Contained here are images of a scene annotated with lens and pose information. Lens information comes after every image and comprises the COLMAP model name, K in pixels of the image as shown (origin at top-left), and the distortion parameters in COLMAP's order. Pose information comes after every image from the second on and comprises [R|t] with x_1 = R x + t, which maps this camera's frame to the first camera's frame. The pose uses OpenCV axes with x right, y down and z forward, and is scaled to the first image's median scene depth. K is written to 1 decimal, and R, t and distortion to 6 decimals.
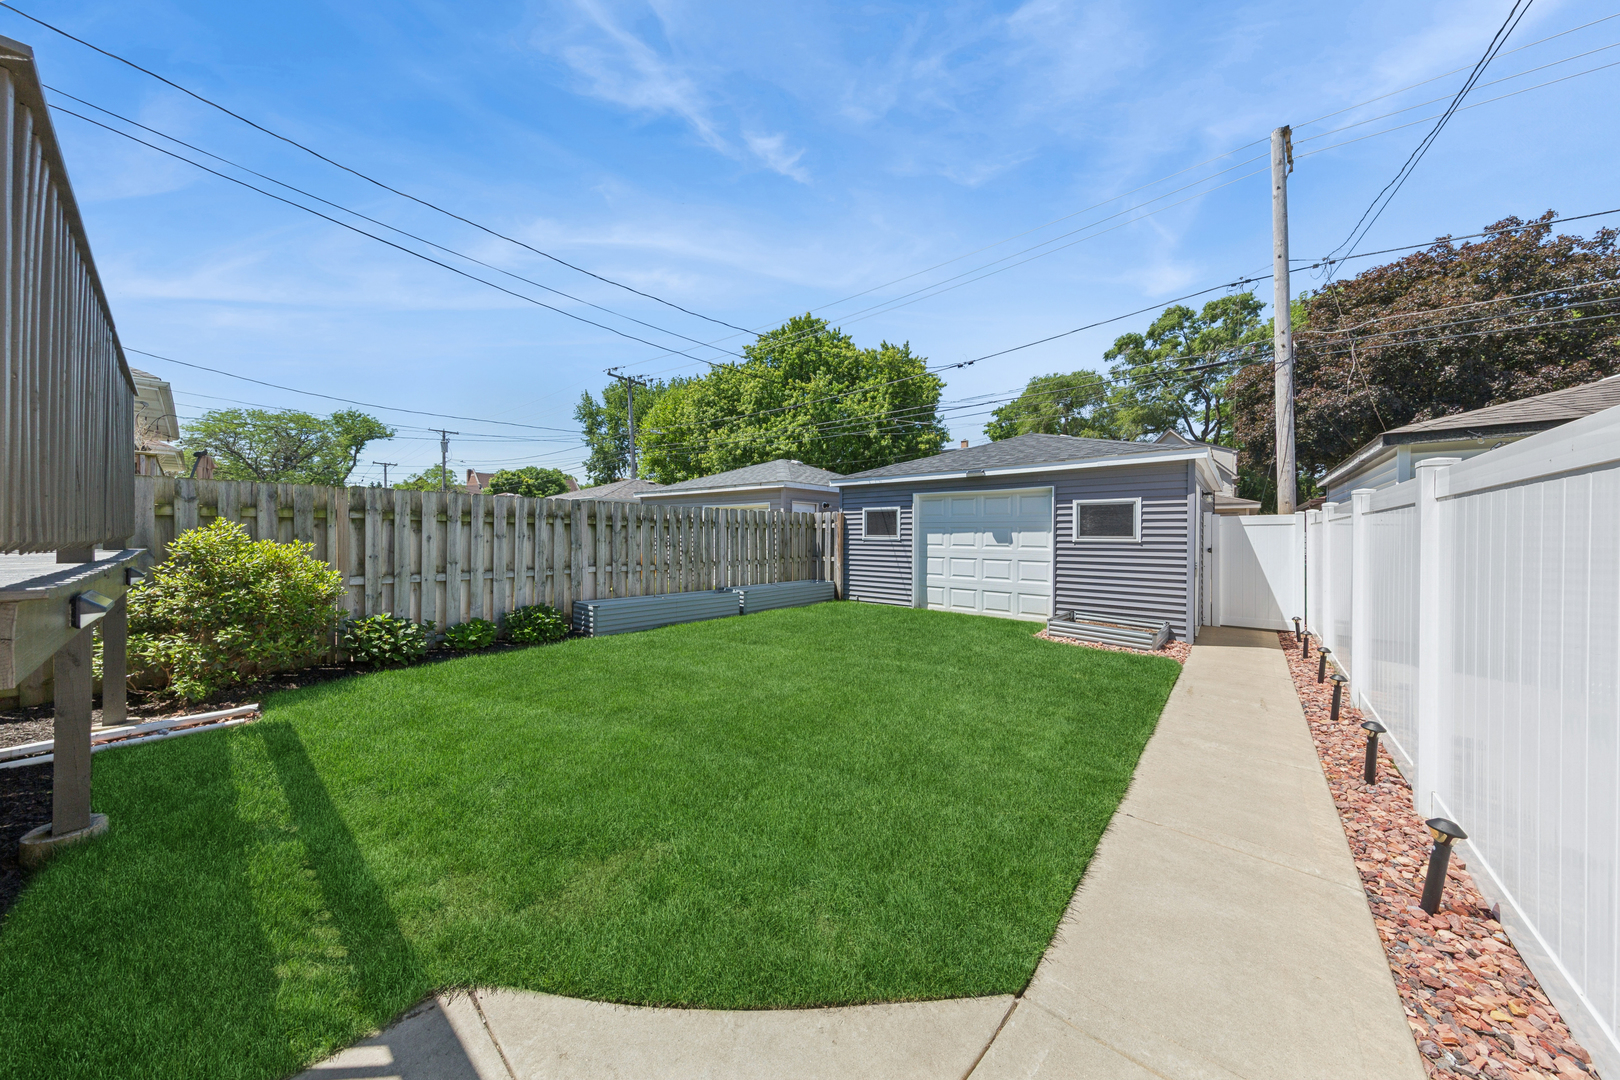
lens RADIAL K [[506.3, 0, 820.2], [0, 506.3, 543.6], [0, 0, 1]] dist [0.002089, 0.000078]
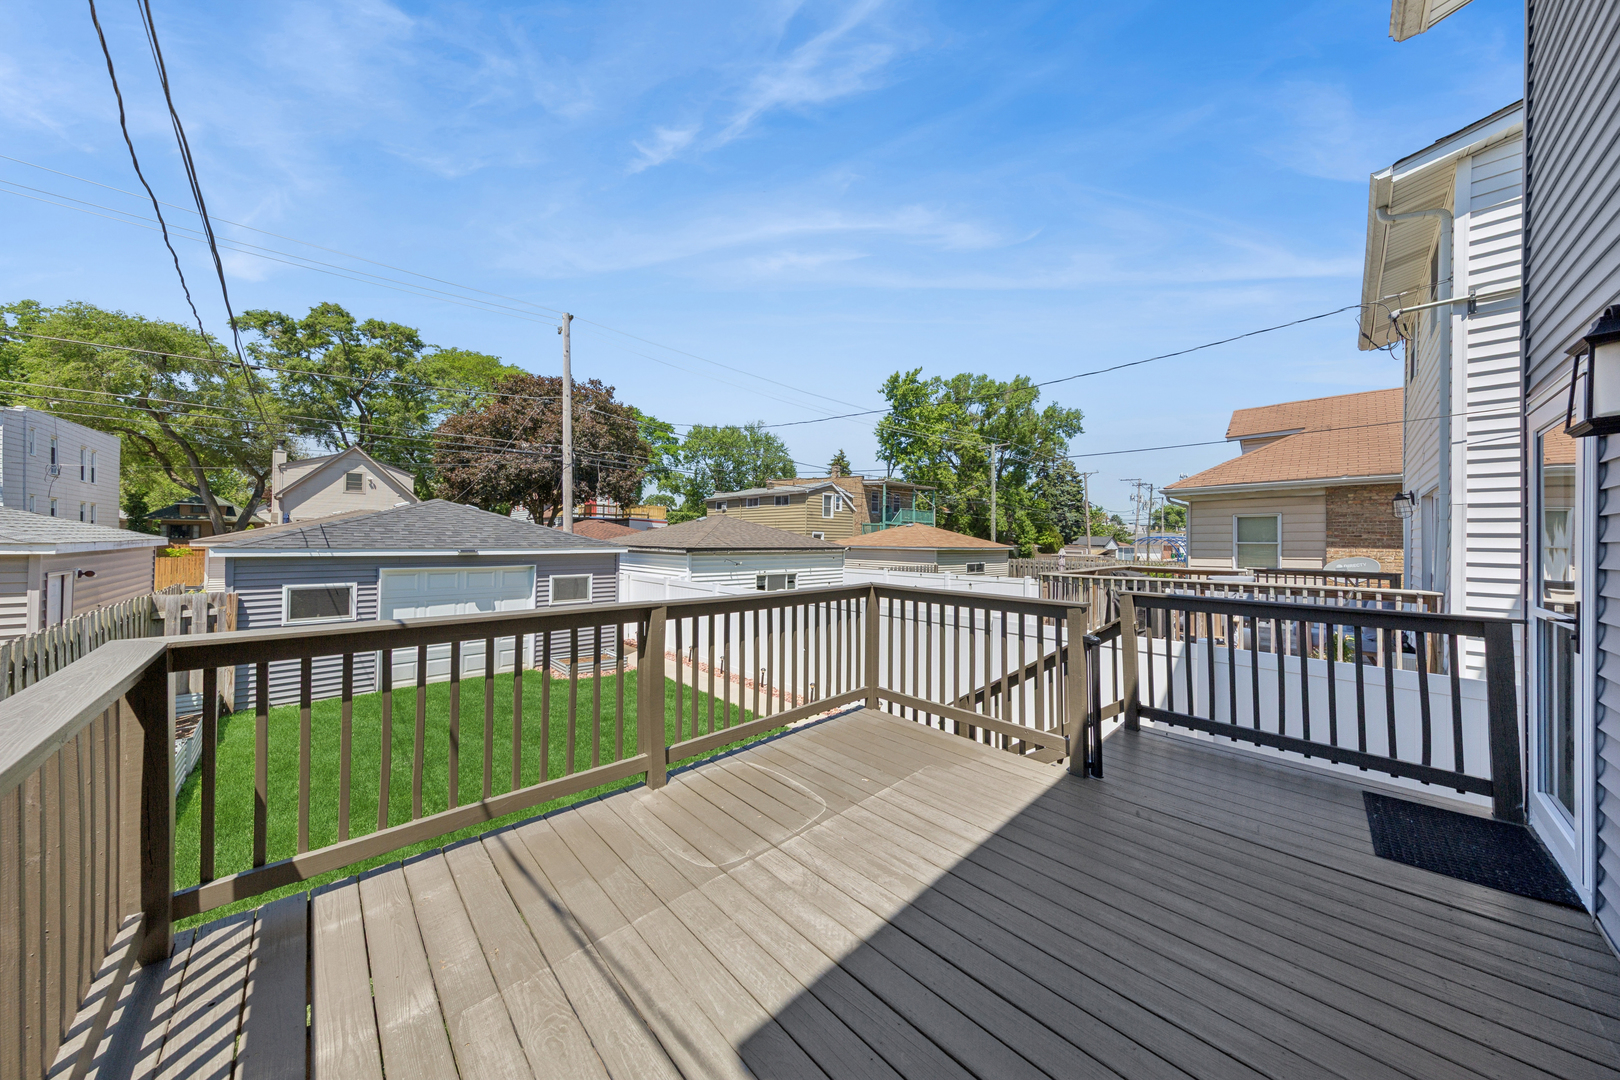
lens RADIAL K [[506.3, 0, 820.2], [0, 506.3, 543.6], [0, 0, 1]] dist [0.002089, 0.000078]
pose [[0.101560, -0.006574, 0.994808, -0.613673], [0.006261, 0.999963, 0.005968, -0.134198], [-0.994810, 0.005622, 0.101597, 0.091187]]
